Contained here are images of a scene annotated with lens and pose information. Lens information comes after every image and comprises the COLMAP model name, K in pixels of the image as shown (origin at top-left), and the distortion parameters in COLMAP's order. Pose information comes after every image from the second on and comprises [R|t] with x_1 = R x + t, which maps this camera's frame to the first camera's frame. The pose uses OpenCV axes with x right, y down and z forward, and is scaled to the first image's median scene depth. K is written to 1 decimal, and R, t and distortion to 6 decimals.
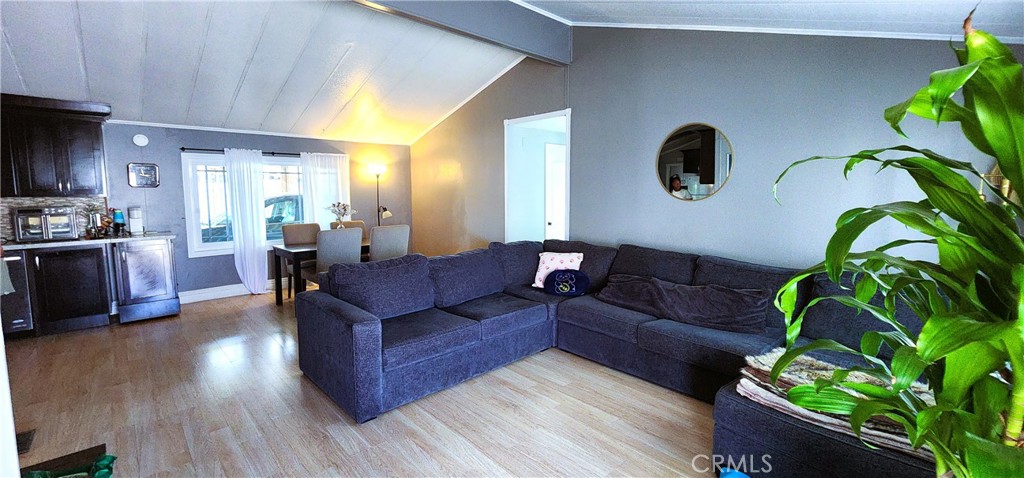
lens RADIAL K [[424.8, 0, 505.4], [0, 424.8, 229.8], [0, 0, 1]] dist [-0.000305, 0.000165]
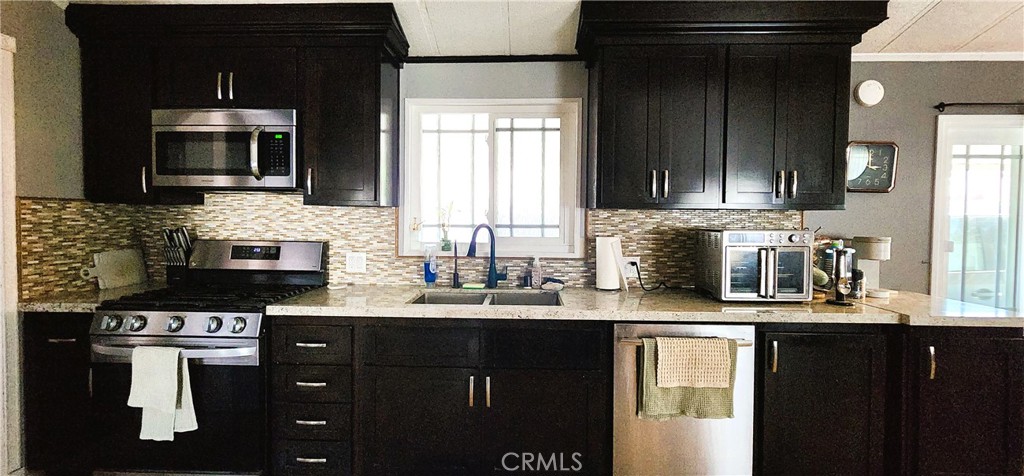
lens RADIAL K [[432.7, 0, 497.9], [0, 432.7, 228.5], [0, 0, 1]] dist [-0.000578, 0.000088]
pose [[0.697868, 0.034490, -0.715396, -0.755454], [-0.080664, 0.996270, -0.030657, -0.015072], [0.711670, 0.079102, 0.698046, 0.374355]]
